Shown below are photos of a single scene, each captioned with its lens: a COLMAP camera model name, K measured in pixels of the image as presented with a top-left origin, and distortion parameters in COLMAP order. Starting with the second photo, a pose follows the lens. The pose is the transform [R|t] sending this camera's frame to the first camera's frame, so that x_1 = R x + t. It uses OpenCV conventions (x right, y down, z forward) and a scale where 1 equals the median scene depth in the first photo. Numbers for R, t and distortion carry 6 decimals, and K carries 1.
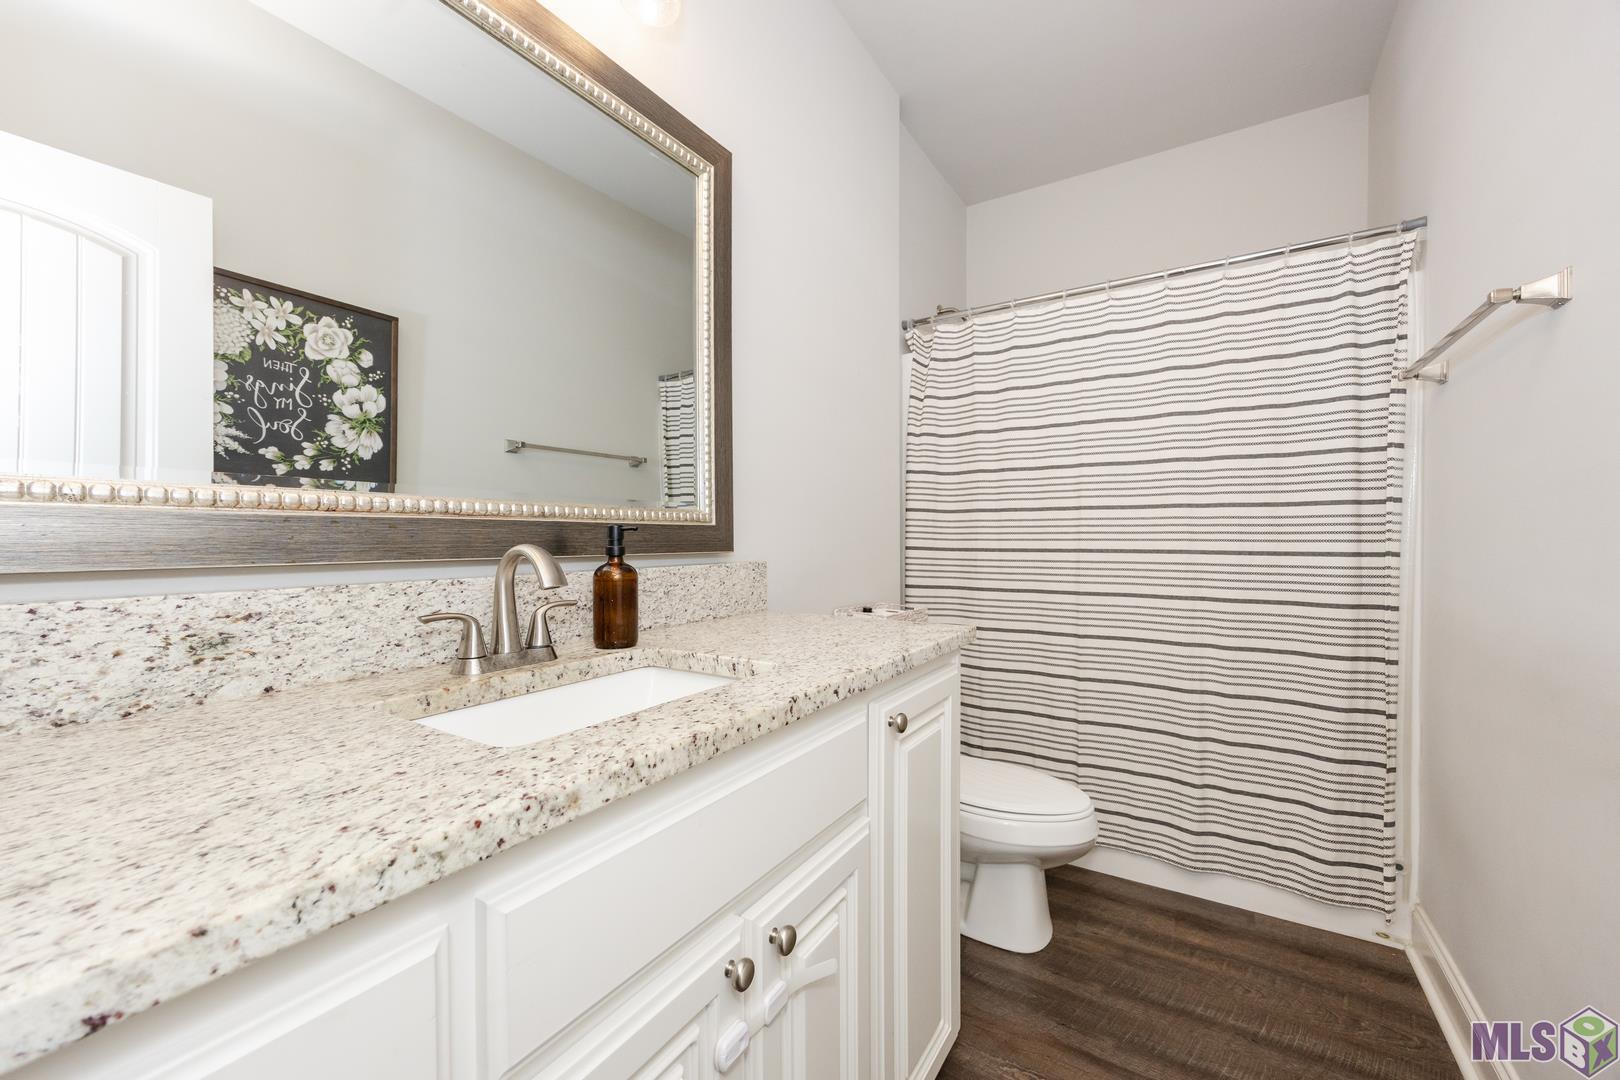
lens RADIAL K [[641.9, 0, 810.0], [0, 641.9, 540.0], [0, 0, 1]] dist [0.001314, 0.000059]
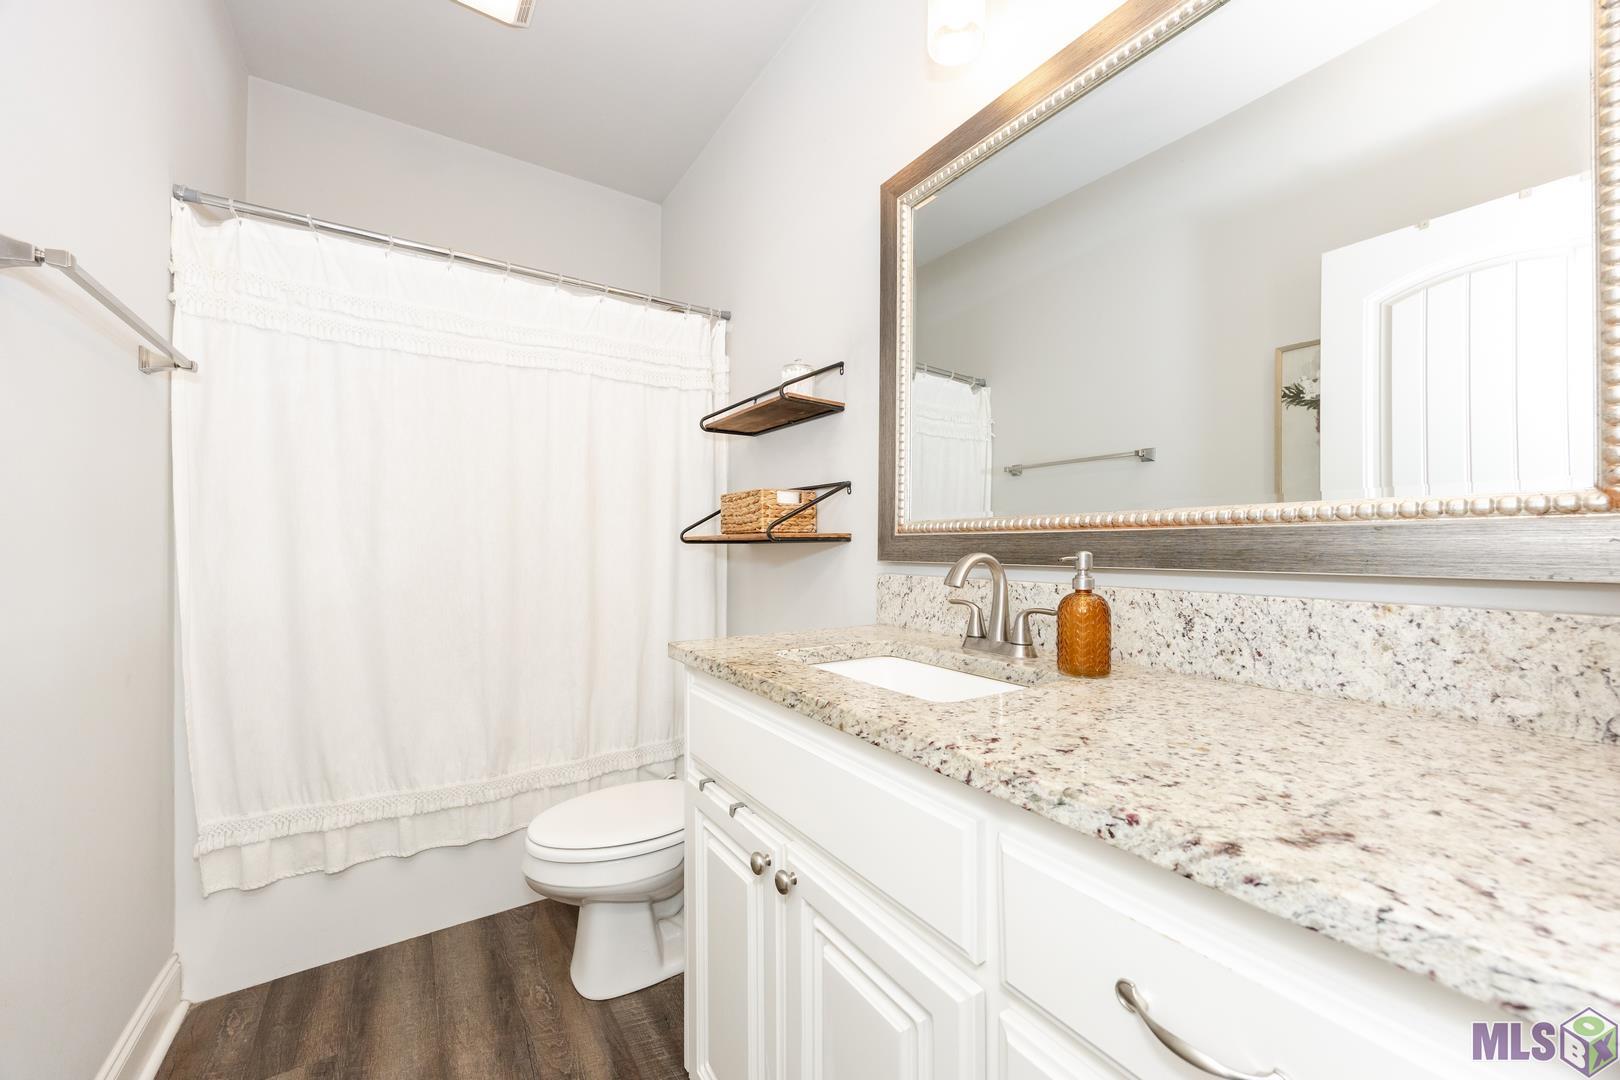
lens RADIAL K [[611.3, 0, 810.0], [0, 611.3, 540.0], [0, 0, 1]] dist [-0.001007, -0.000054]
pose [[-0.413690, -0.004471, -0.910407, 0.710235], [-0.017673, 0.999839, 0.003120, -0.013781], [0.910246, 0.017380, -0.413703, 1.106575]]
